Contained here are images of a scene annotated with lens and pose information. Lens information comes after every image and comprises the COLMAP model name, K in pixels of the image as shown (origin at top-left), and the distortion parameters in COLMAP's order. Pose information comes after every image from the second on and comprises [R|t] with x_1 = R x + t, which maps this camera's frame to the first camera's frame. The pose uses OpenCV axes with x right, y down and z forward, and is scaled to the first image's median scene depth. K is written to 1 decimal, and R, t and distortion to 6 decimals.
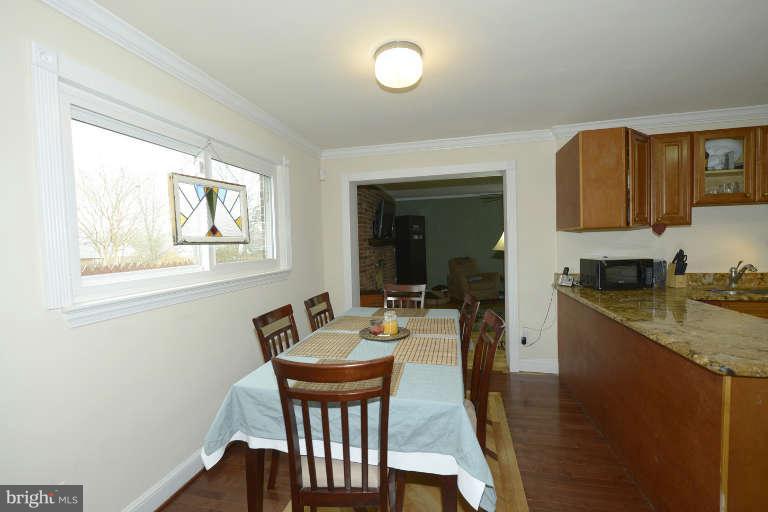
lens RADIAL K [[331.0, 0, 384.0], [0, 331.0, 256.0], [0, 0, 1]] dist [-0.003494, -0.000373]
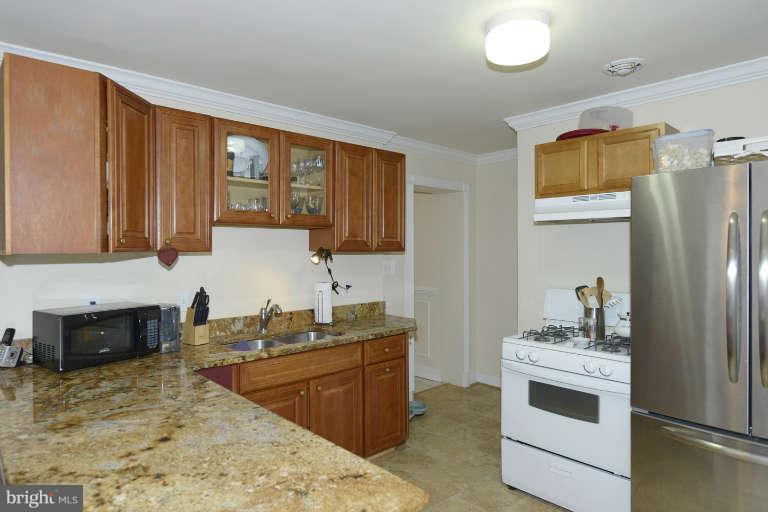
lens RADIAL K [[473.7, 0, 401.8], [0, 473.7, 253.8], [0, 0, 1]] dist [0.002502, 0.000413]
pose [[0.528842, 0.018872, 0.848510, 0.318650], [0.016288, 0.999343, -0.032378, -0.053542], [-0.848564, 0.030944, 0.528187, 0.153969]]
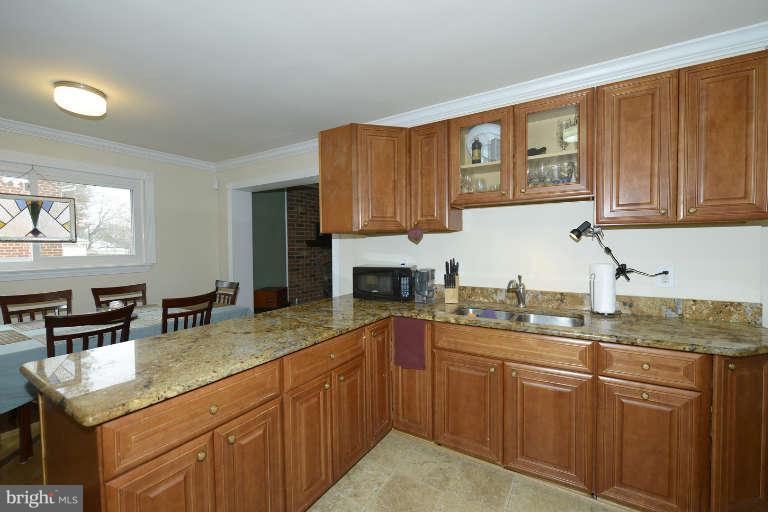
lens RADIAL K [[331.0, 0, 384.0], [0, 331.0, 256.0], [0, 0, 1]] dist [-0.003494, -0.000373]
pose [[0.945142, 0.031557, -0.325132, 1.085775], [-0.032157, 0.999477, 0.003532, -0.025102], [0.325074, 0.007117, 0.945662, 0.149026]]
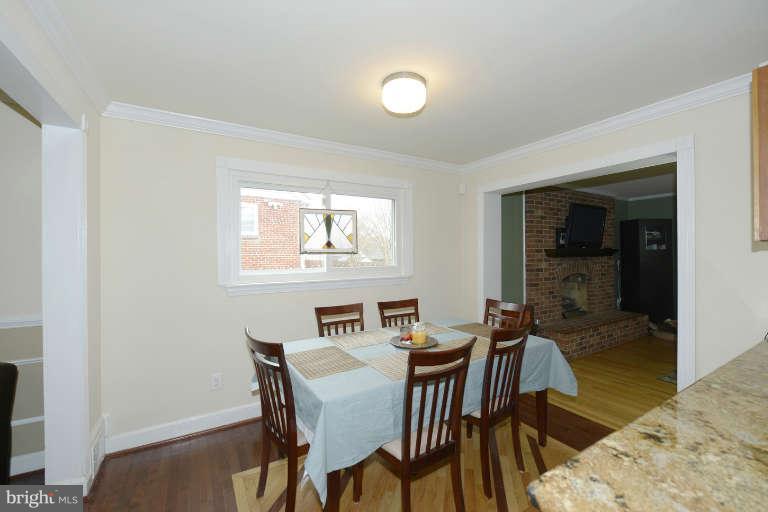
lens RADIAL K [[327.2, 0, 384.0], [0, 327.2, 256.0], [0, 0, 1]] dist [0.000742, 0.000168]
pose [[0.700487, 0.032156, -0.712941, 0.559368], [-0.043966, 0.999031, 0.001862, -0.033106], [0.712310, 0.030040, 0.701222, 0.145590]]
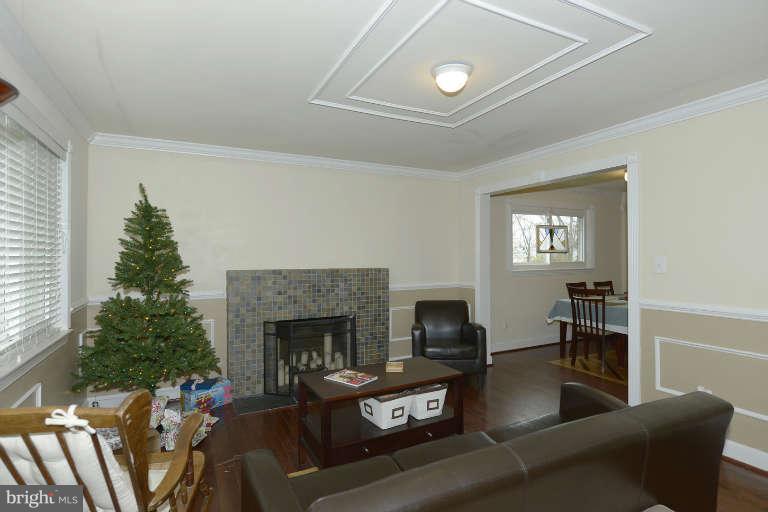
lens RADIAL K [[399.9, 0, 383.3], [0, 399.9, 248.6], [0, 0, 1]] dist [-0.001648, -0.000096]
pose [[0.644934, 0.020195, -0.763972, 0.721782], [-0.046087, 0.998859, -0.012502, 0.018987], [0.762847, 0.043273, 0.645129, -1.429158]]
